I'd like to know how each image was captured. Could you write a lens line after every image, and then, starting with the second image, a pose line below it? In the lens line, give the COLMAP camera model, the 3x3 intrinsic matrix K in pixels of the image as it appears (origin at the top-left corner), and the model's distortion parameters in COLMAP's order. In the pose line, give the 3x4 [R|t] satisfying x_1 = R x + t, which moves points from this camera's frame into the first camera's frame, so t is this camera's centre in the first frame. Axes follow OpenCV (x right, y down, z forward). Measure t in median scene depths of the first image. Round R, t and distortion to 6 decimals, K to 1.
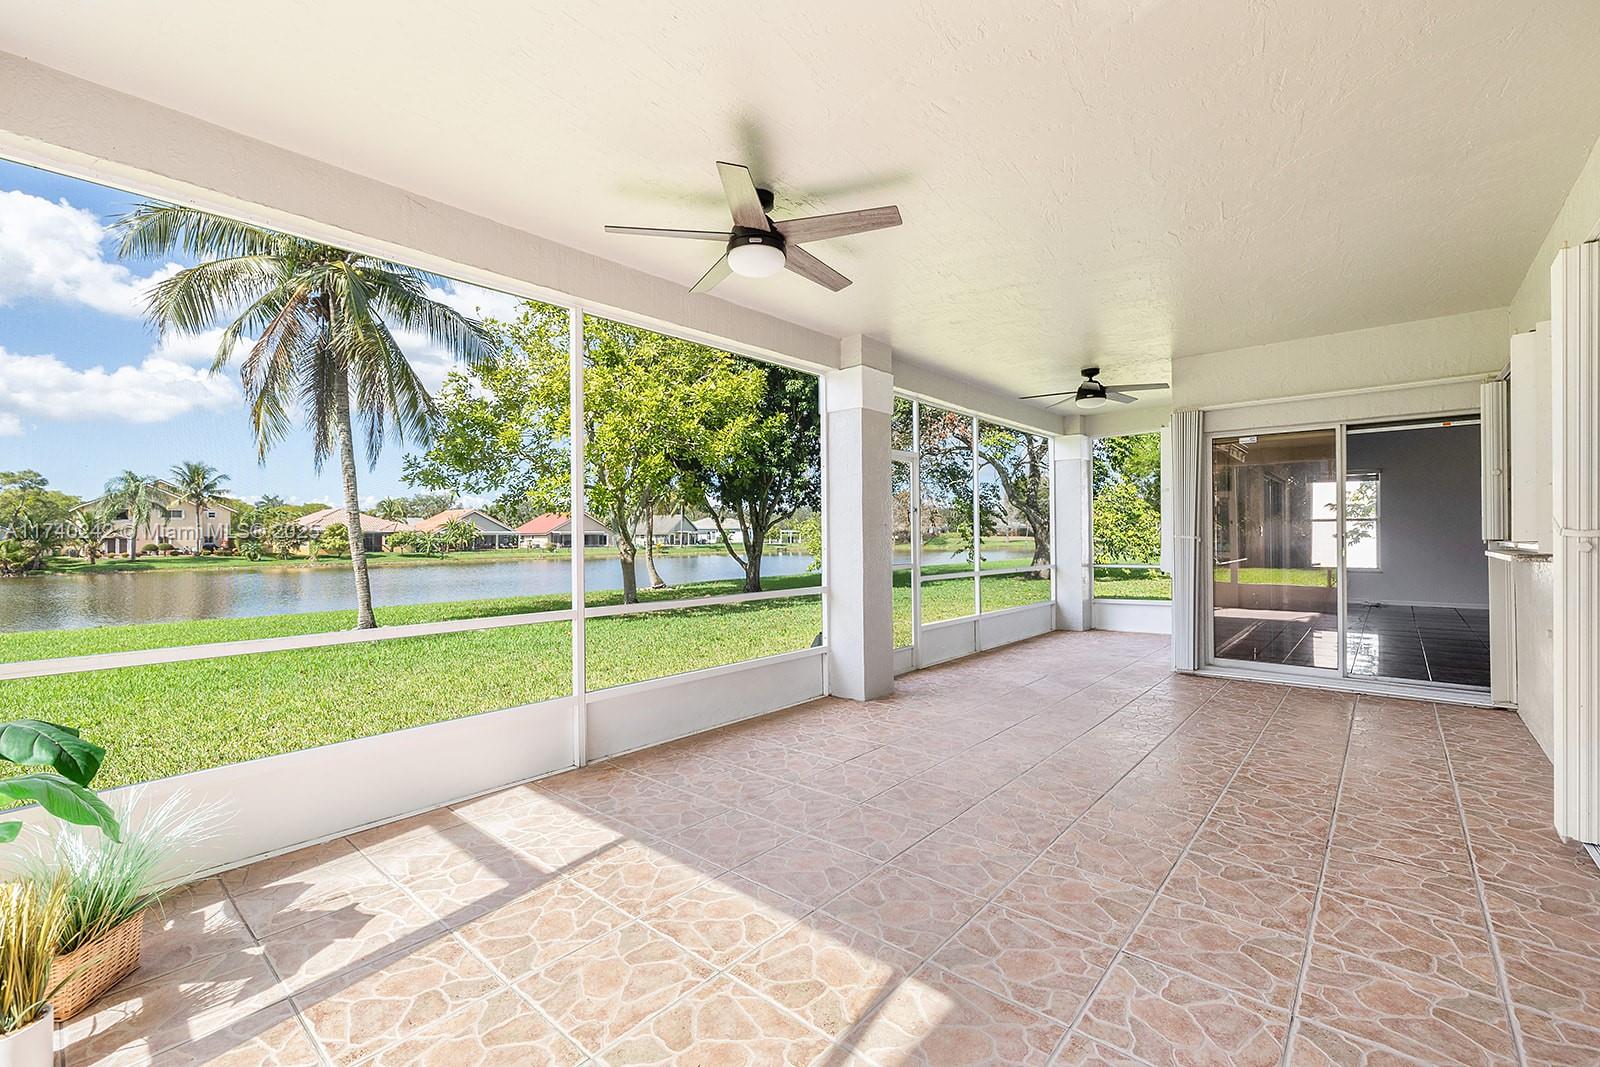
lens RADIAL K [[676.3, 0, 798.2], [0, 676.3, 525.9], [0, 0, 1]] dist [0.005594, 0.000517]
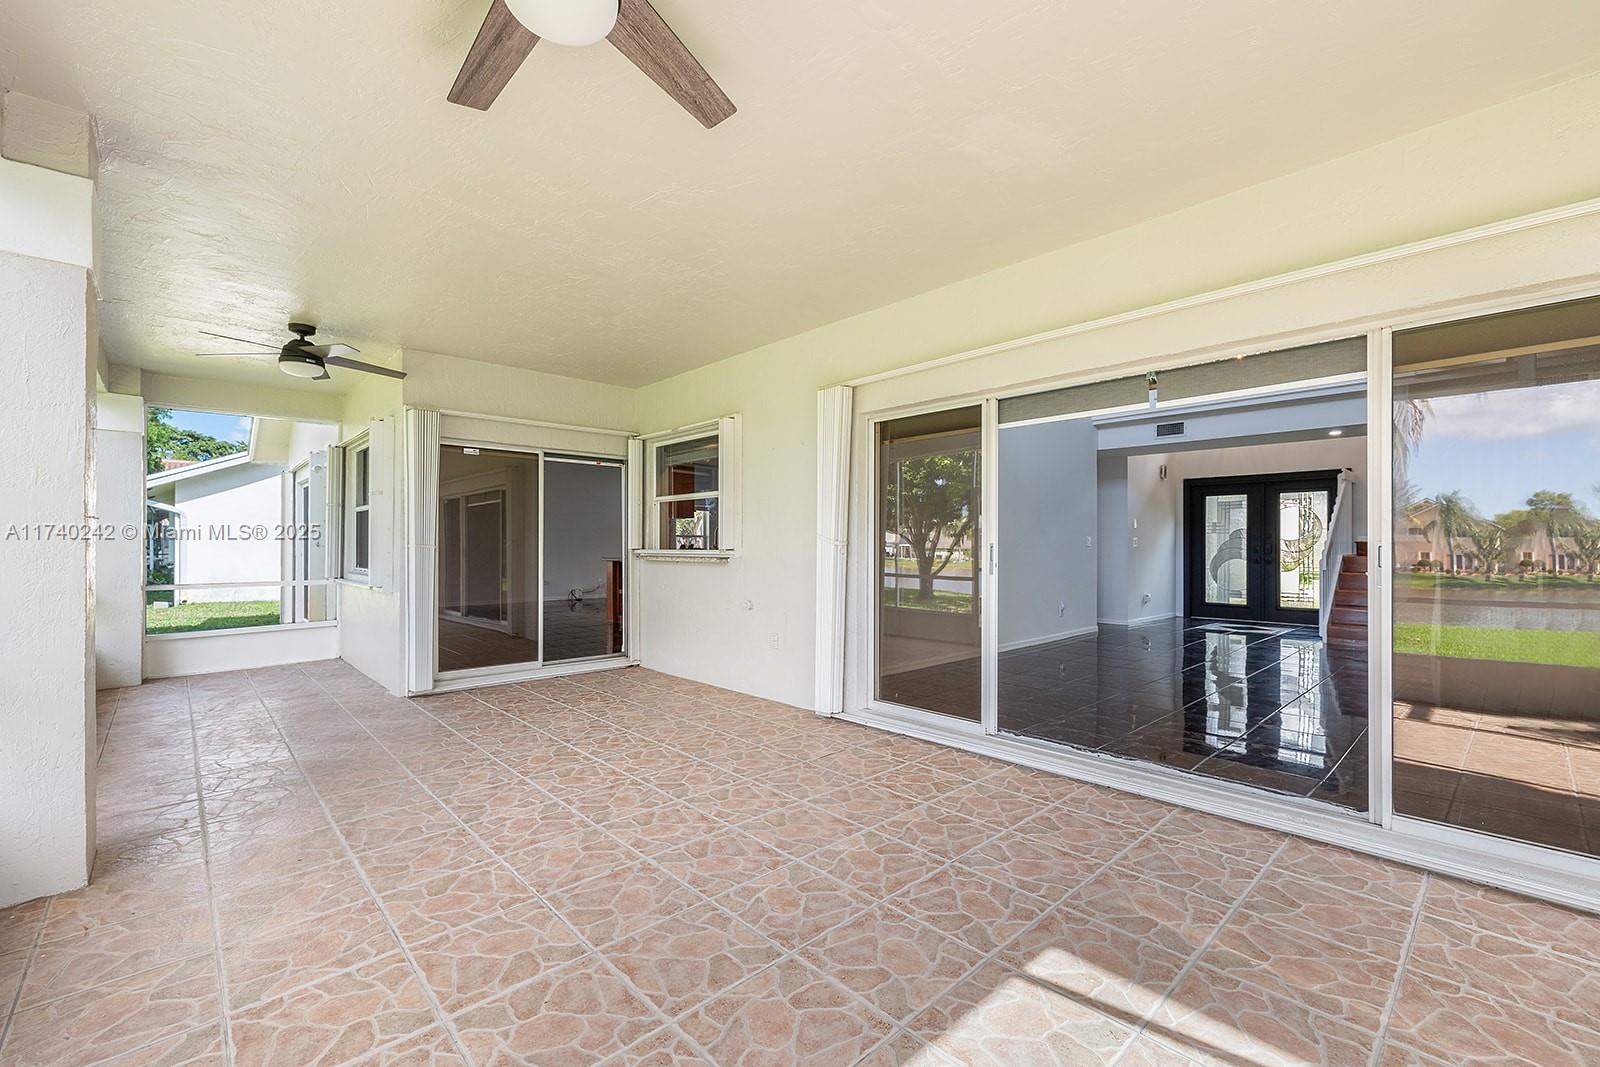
lens RADIAL K [[676.3, 0, 791.7], [0, 676.3, 546.6], [0, 0, 1]] dist [0.005594, 0.000517]
pose [[0.101957, 0.004883, 0.994777, -0.627156], [-0.017717, 0.999838, -0.003092, 0.022550], [-0.994631, -0.017309, 0.102027, 0.875556]]
